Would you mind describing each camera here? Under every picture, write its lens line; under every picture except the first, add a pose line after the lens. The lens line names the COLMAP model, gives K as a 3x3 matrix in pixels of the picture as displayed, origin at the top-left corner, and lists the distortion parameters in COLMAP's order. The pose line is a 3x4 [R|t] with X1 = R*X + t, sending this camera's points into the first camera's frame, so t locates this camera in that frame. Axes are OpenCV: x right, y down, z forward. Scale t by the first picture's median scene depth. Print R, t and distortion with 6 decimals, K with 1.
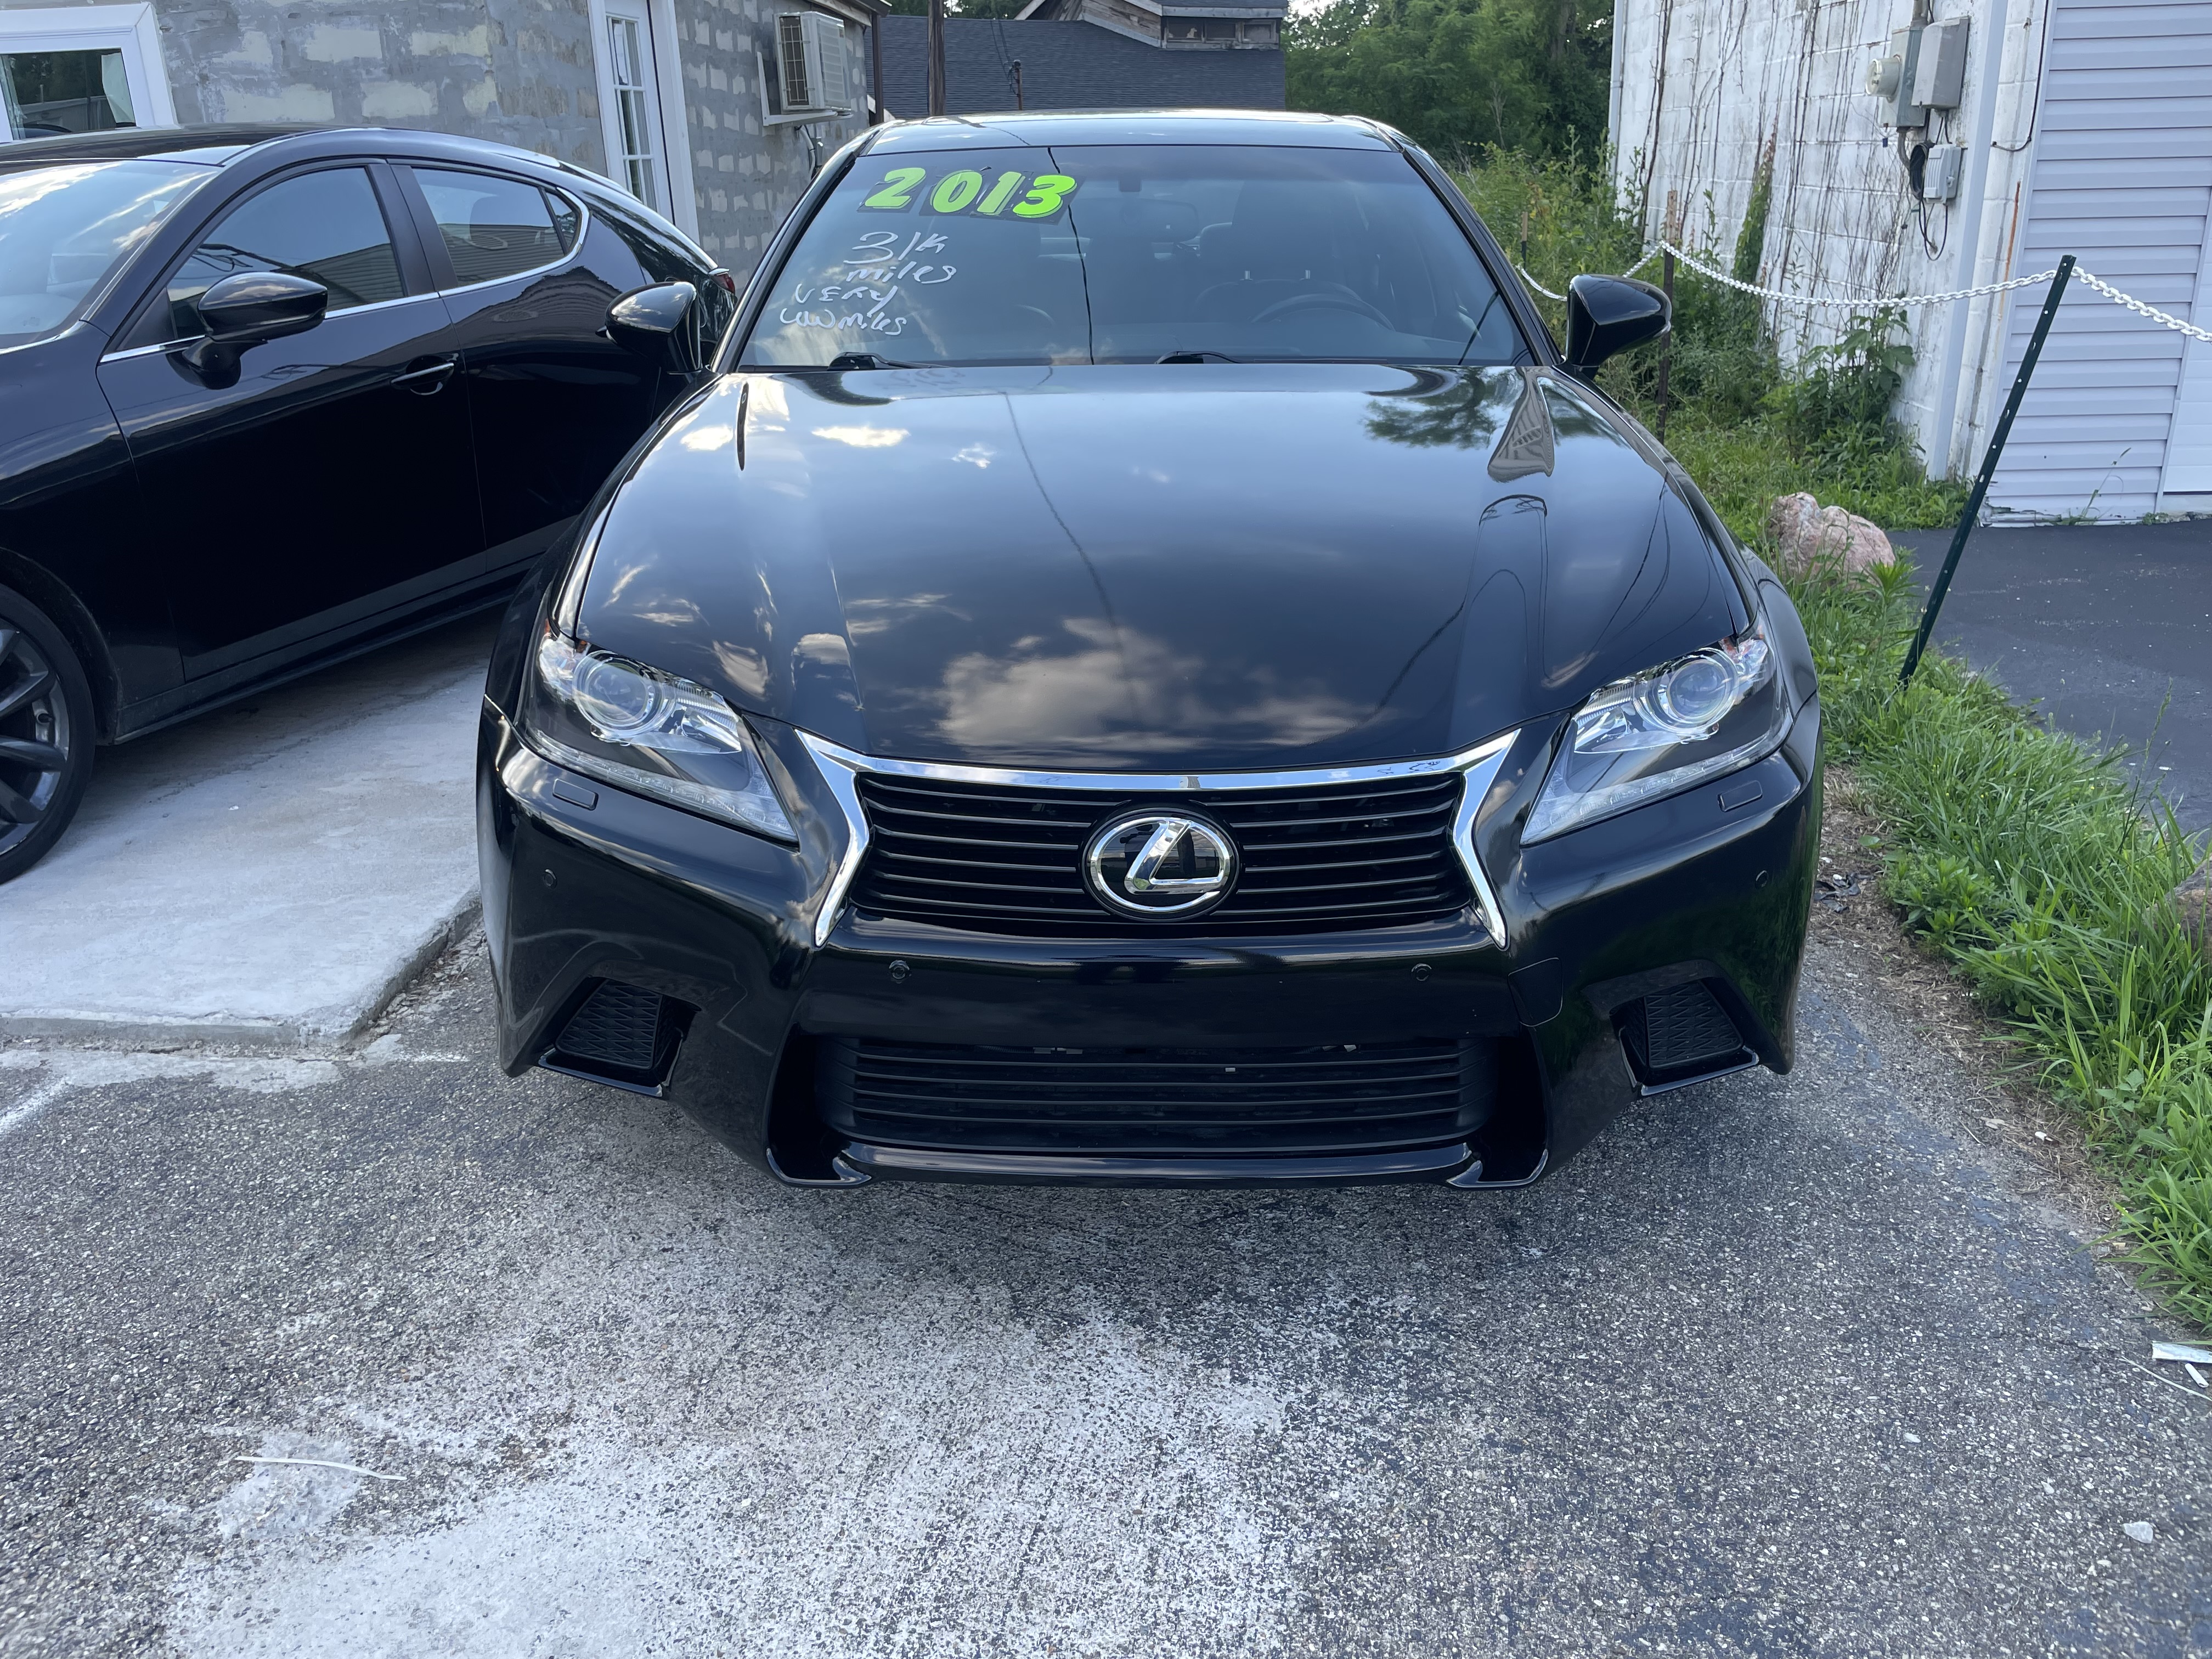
lens RADIAL K [[1695.9, 0, 1091.8], [0, 1695.9, 845.7], [0, 0, 1]] dist [0.095962, -0.135924]
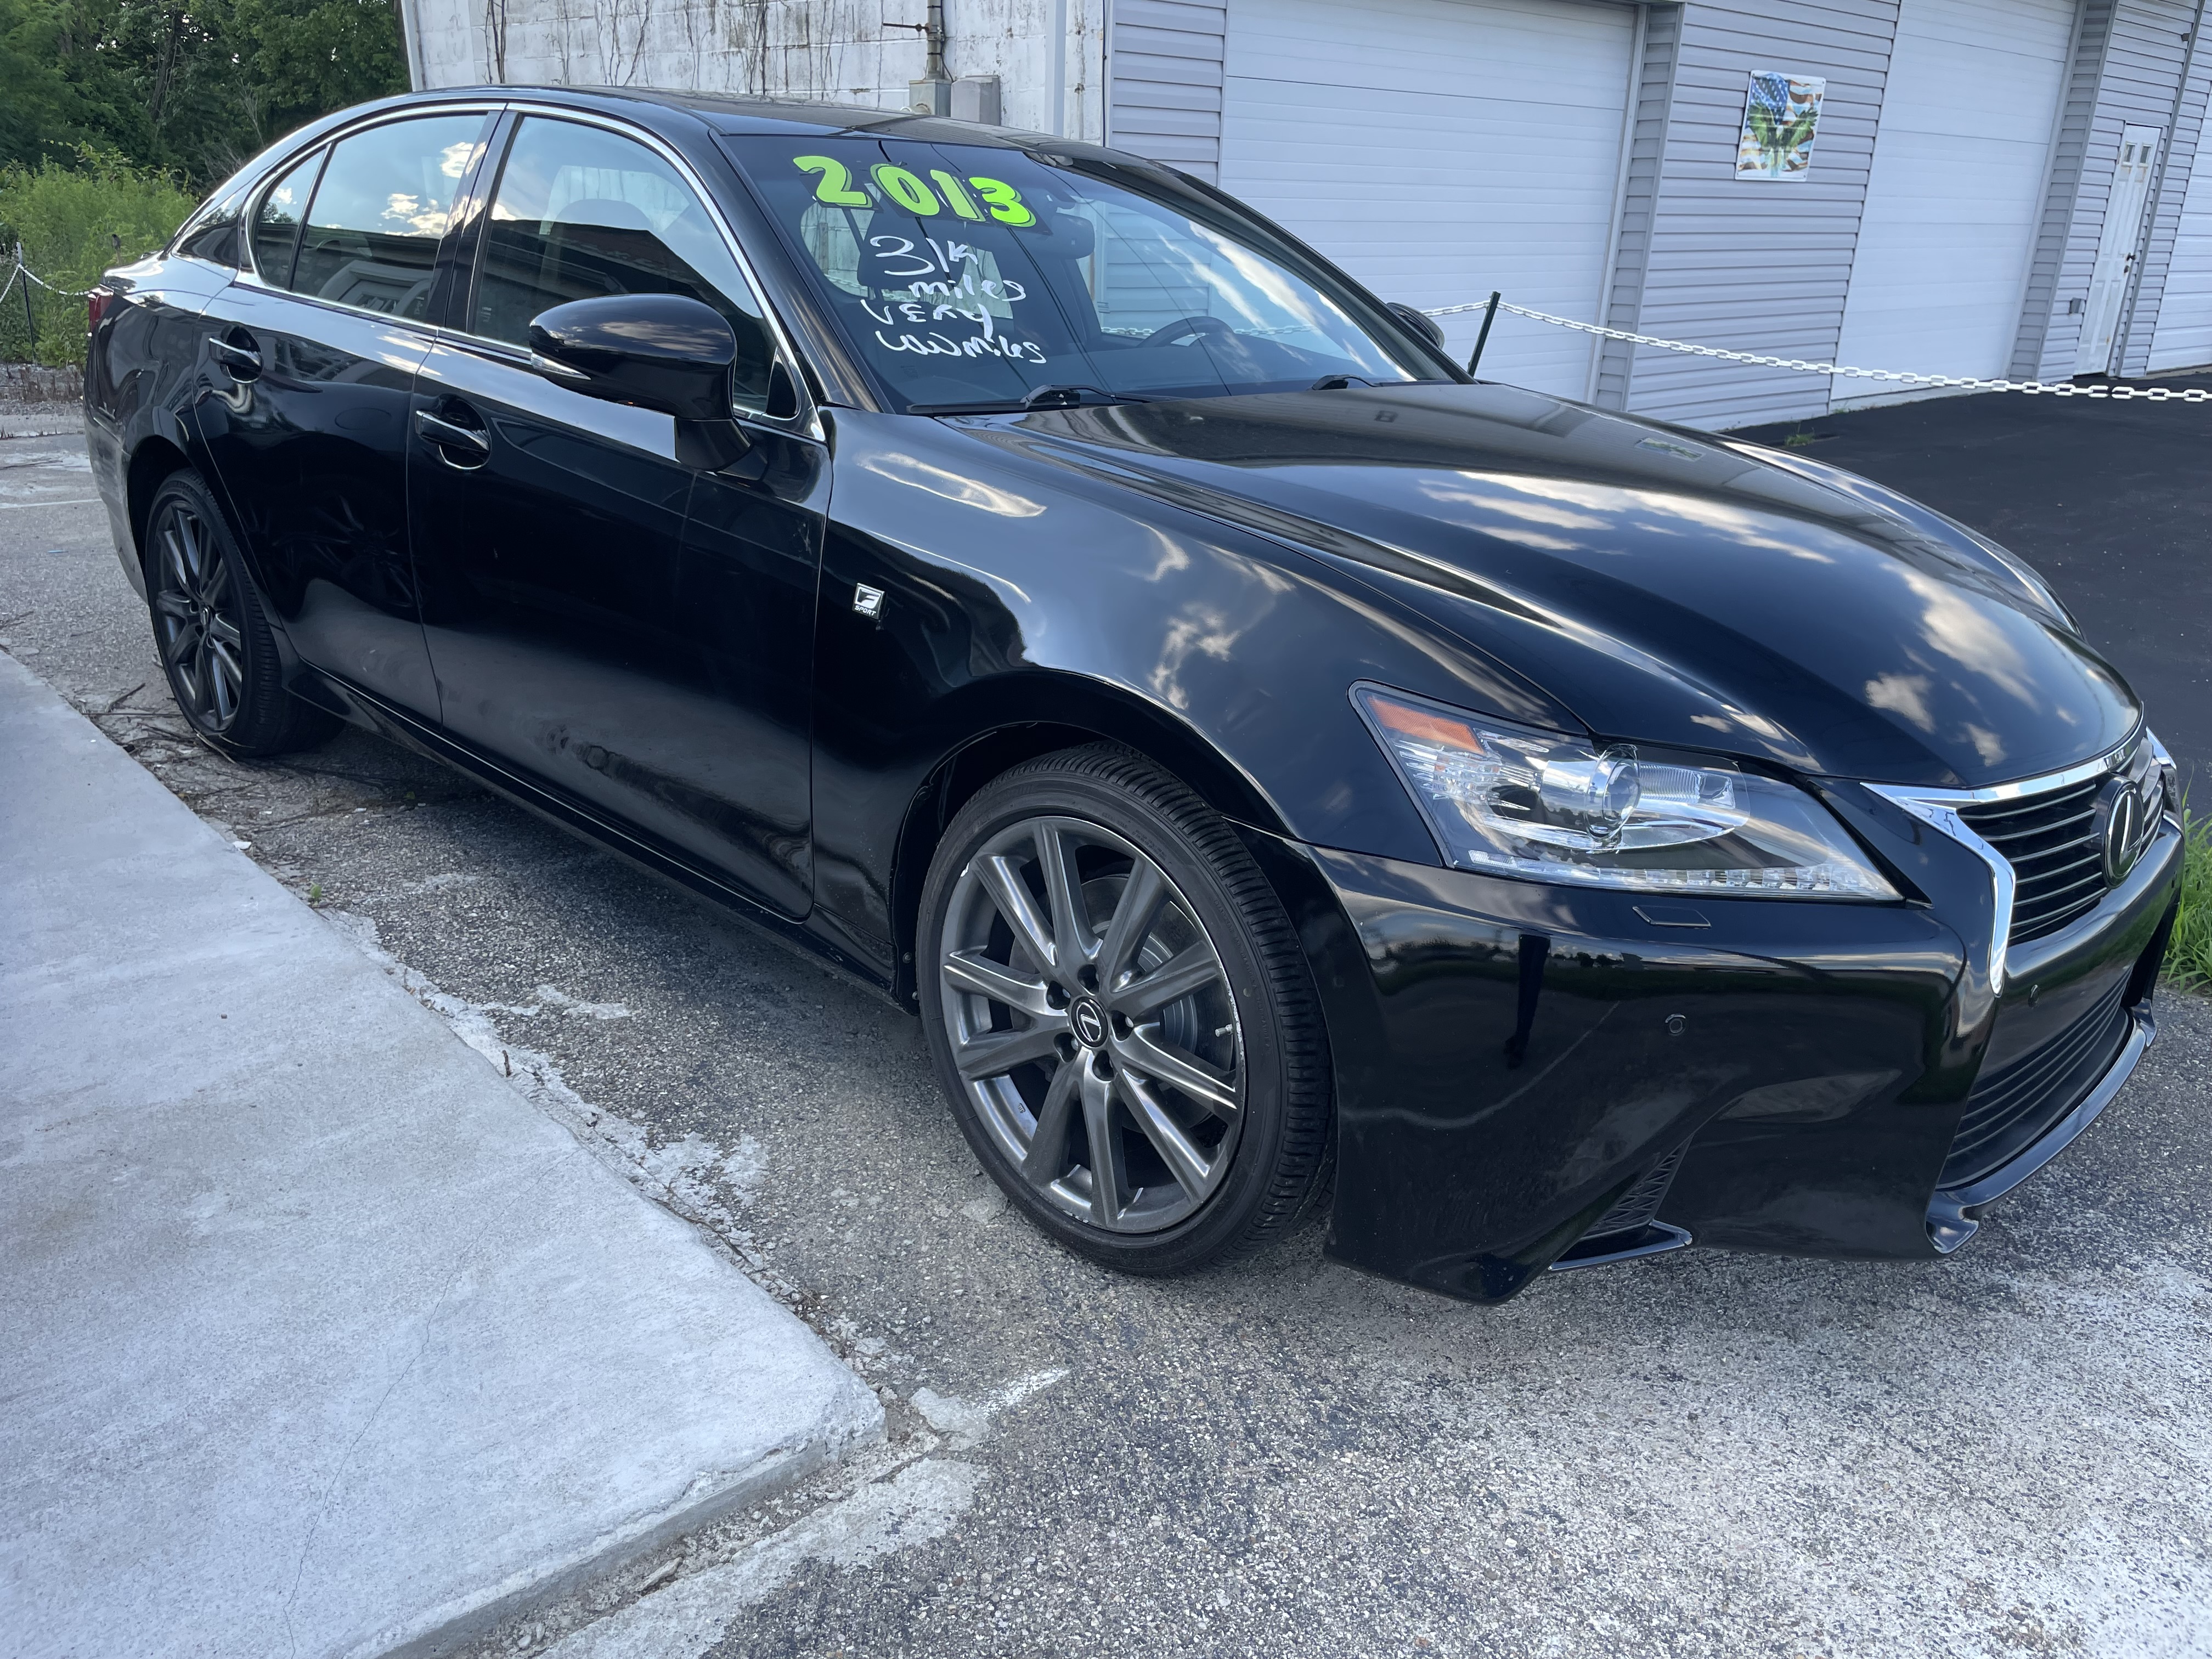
lens RADIAL K [[1695.9, 0, 1091.8], [0, 1695.9, 845.7], [0, 0, 1]] dist [0.095962, -0.135924]
pose [[0.687661, -0.209271, 0.695218, -0.814864], [0.217119, 0.973013, 0.078133, -0.145536], [-0.692807, 0.097216, 0.714540, 0.455585]]
